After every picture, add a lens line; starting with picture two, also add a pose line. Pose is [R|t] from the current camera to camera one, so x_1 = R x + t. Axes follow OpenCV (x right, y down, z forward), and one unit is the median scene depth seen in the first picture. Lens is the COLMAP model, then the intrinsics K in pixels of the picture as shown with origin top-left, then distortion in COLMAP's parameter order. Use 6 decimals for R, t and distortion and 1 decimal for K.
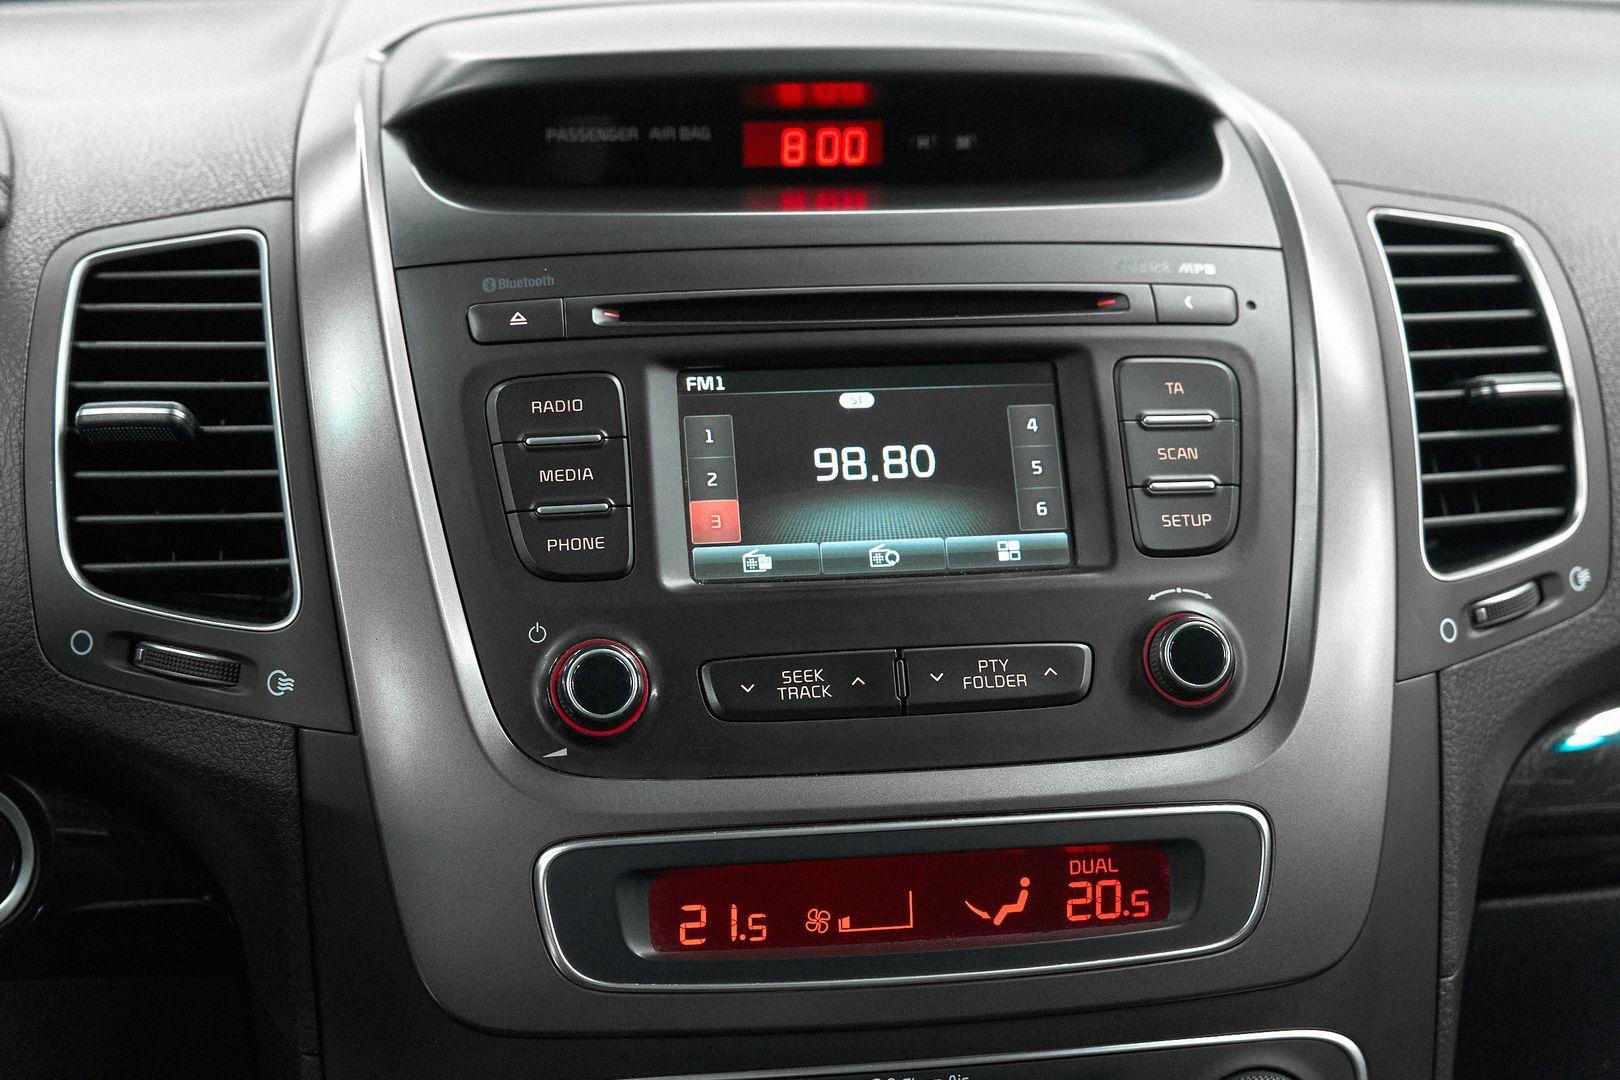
lens RADIAL K [[2369.0, 0, 815.3], [0, 2369.0, 546.7], [0, 0, 1]] dist [-0.074336, 0.000000]
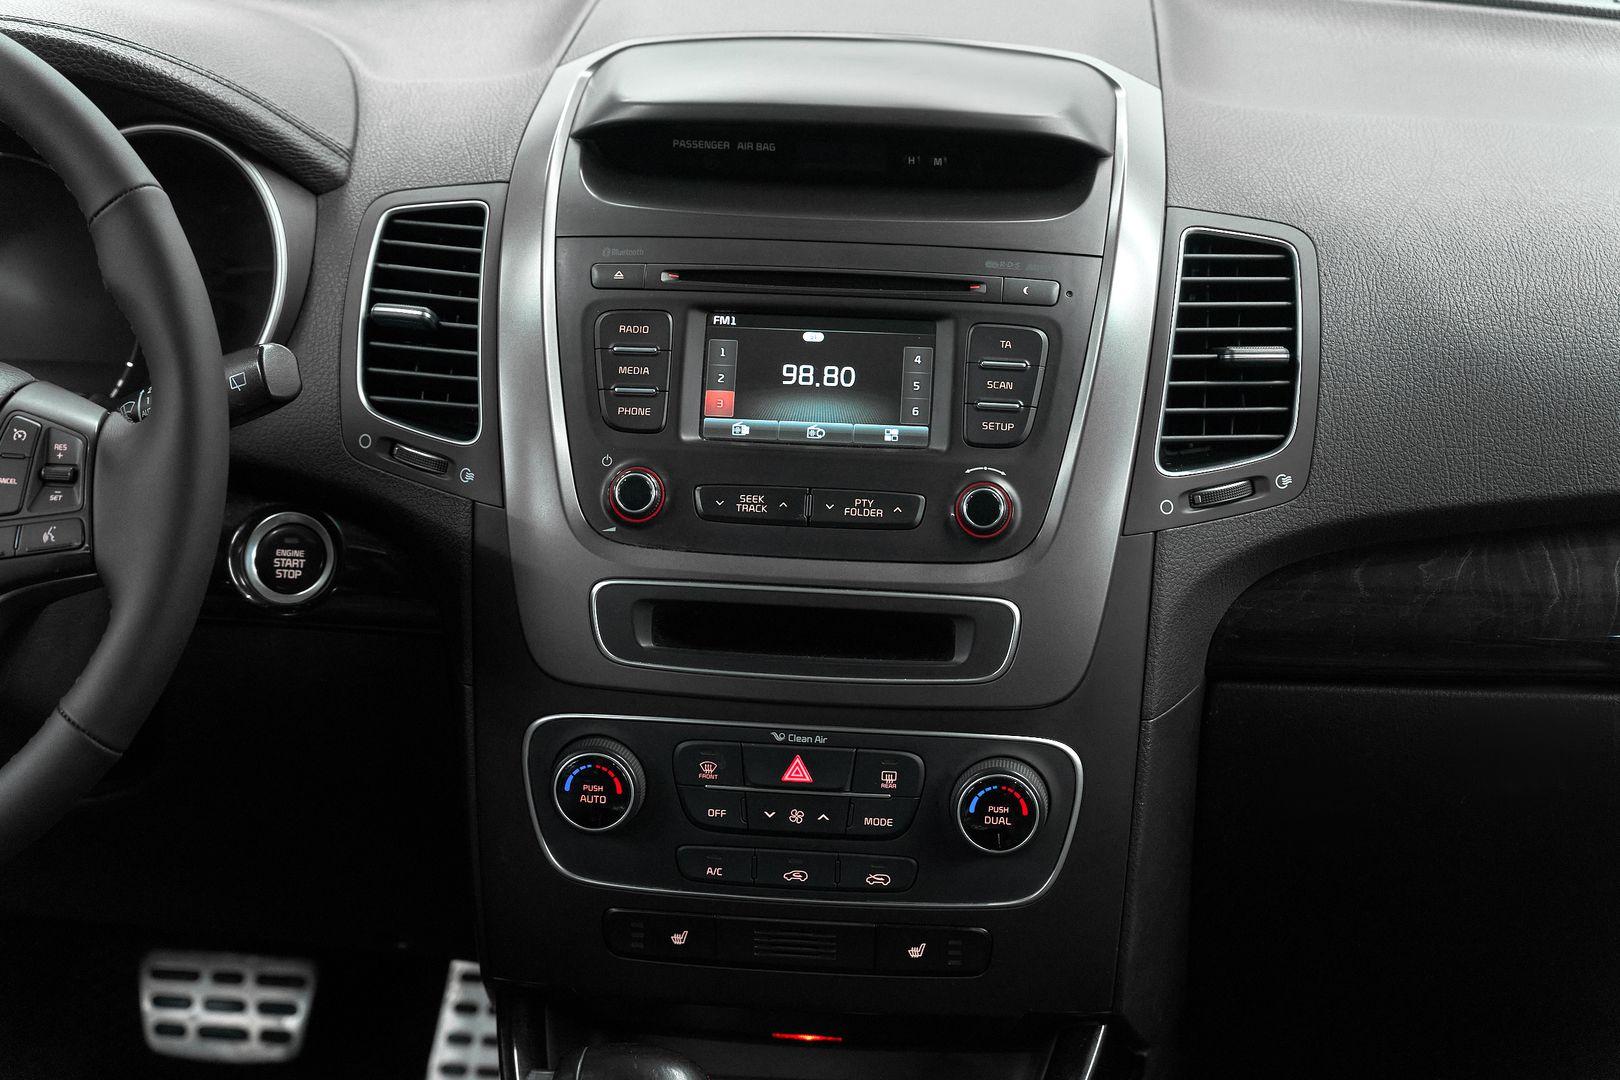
lens RADIAL K [[3209.2, 0, 820.5], [0, 3209.2, 538.4], [0, 0, 1]] dist [-0.130001, 0.000000]
pose [[0.969428, 0.097568, -0.225144, 0.558673], [-0.076041, 0.991832, 0.102404, -0.156528], [0.233296, -0.082153, 0.968929, -1.232938]]
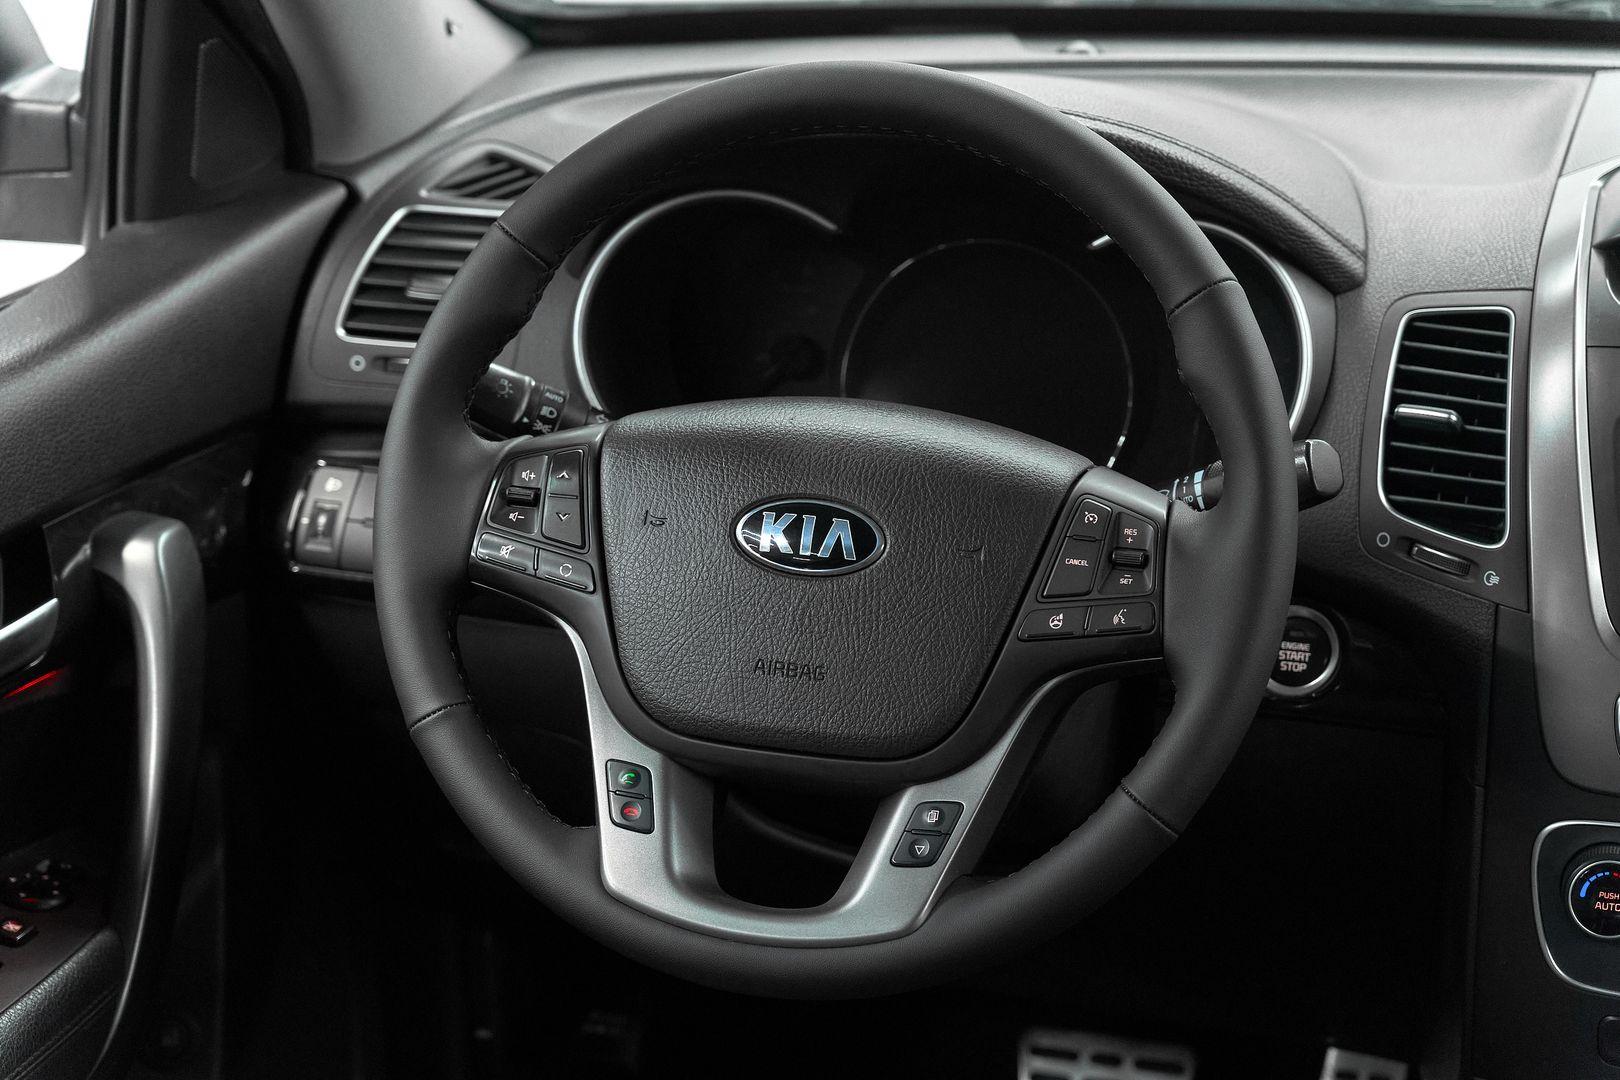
lens RADIAL K [[3209.2, 0, 868.3], [0, 3209.2, 573.9], [0, 0, 1]] dist [-0.130001, 0.000000]
pose [[0.909816, 0.139496, -0.390866, 0.279918], [-0.109097, 0.989084, 0.099048, -0.129519], [0.400416, -0.047473, 0.915103, -1.359077]]
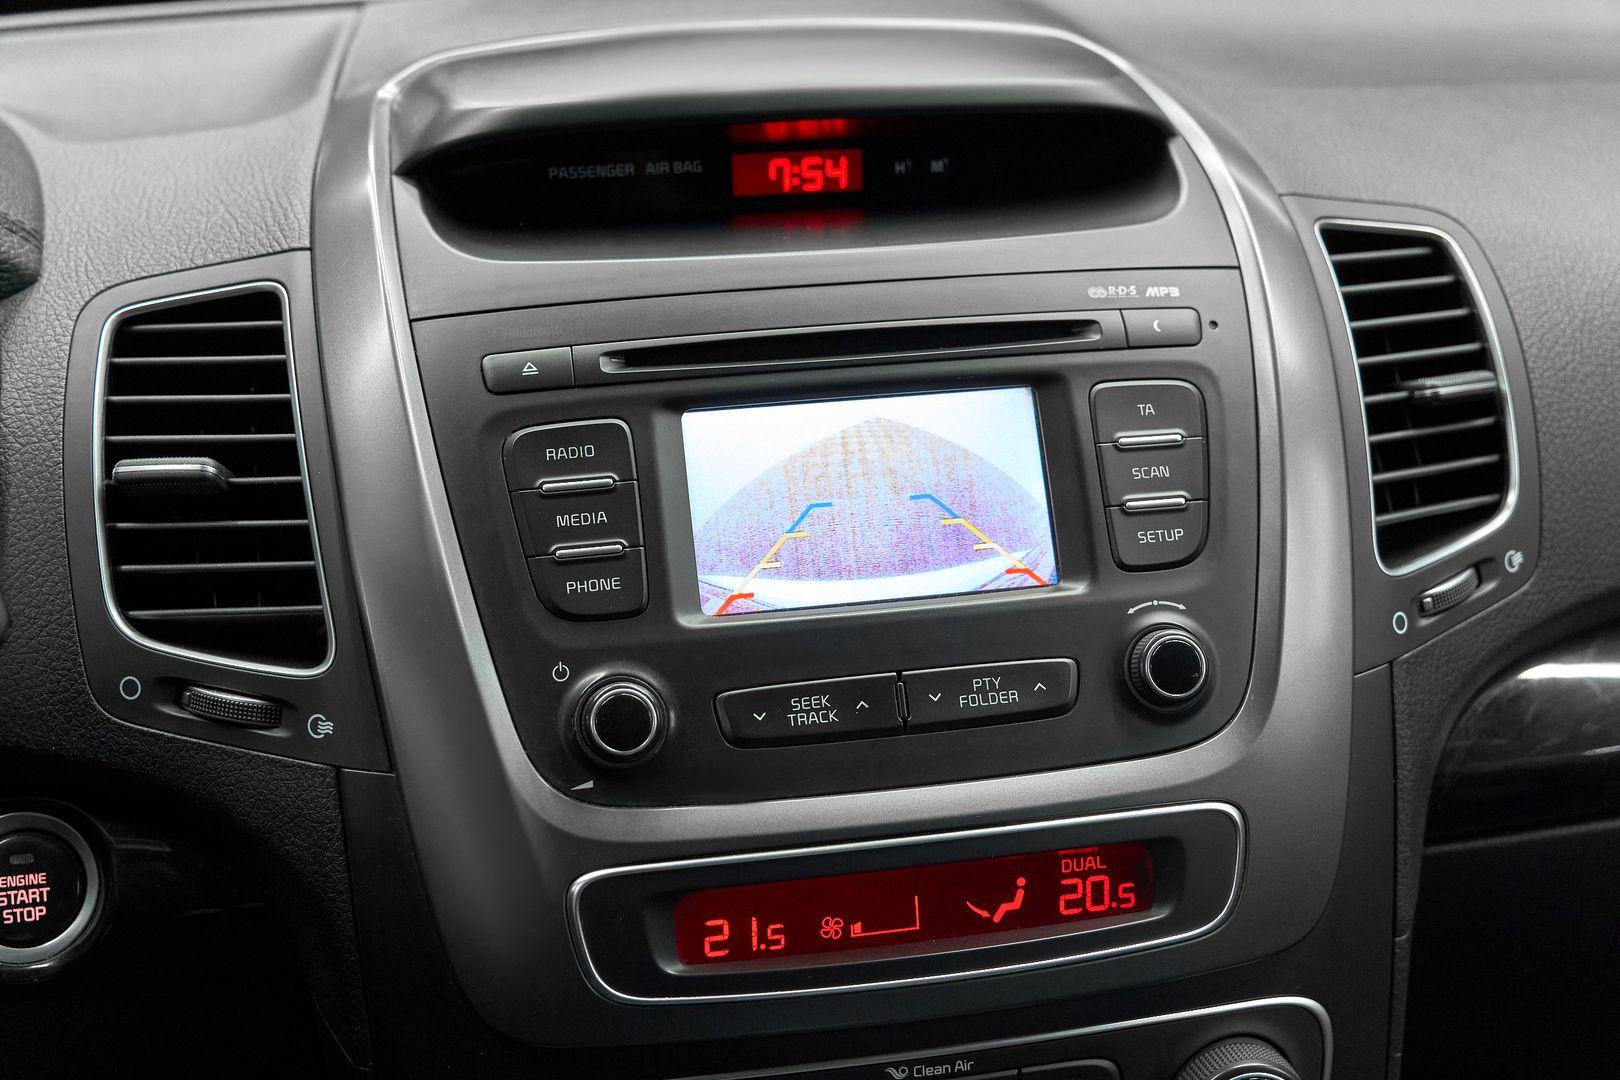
lens RADIAL K [[1904.9, 0, 821.7], [0, 1904.9, 531.3], [0, 0, 1]] dist [-0.032410, 0.000000]
pose [[0.999284, -0.031762, 0.020573, -0.015023], [0.029976, 0.996183, 0.081983, -0.090166], [-0.023098, -0.081308, 0.996421, 0.143504]]
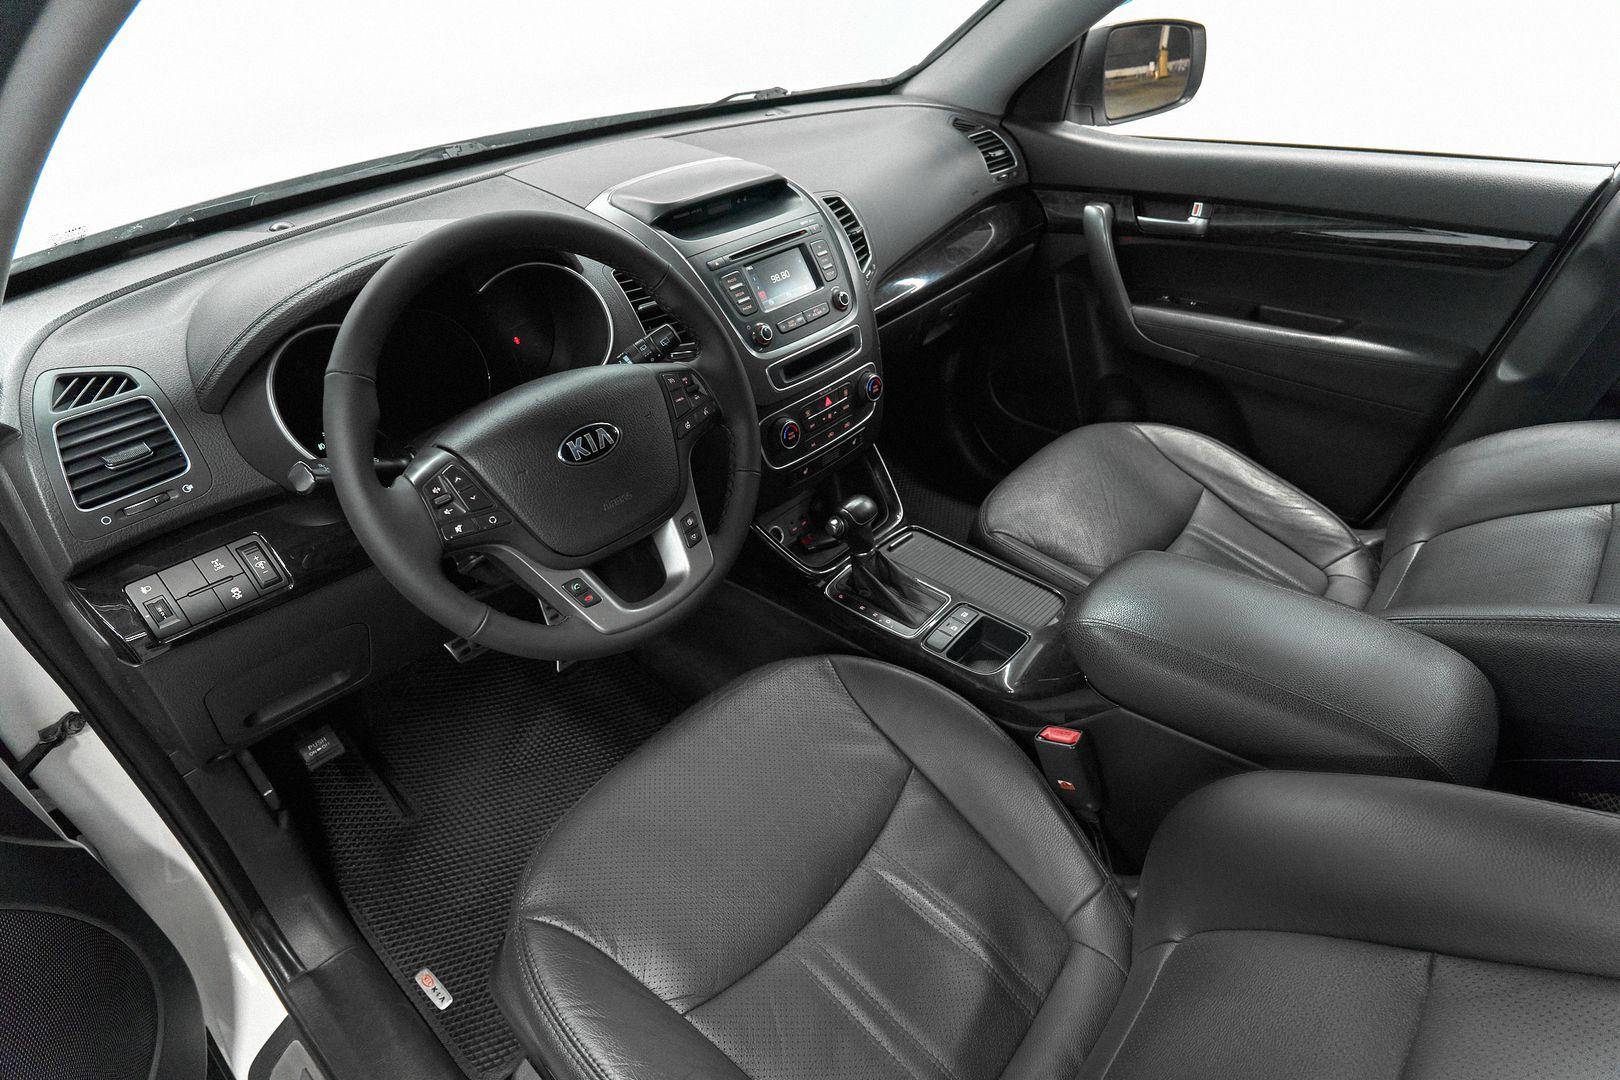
lens RADIAL K [[880.2, 0, 818.7], [0, 880.2, 531.7], [0, 0, 1]] dist [0.009418, 0.002020]
pose [[0.770551, -0.388323, 0.505427, -1.072523], [0.210579, 0.903551, 0.373166, -0.228286], [-0.601588, -0.181111, 0.778004, -0.593965]]
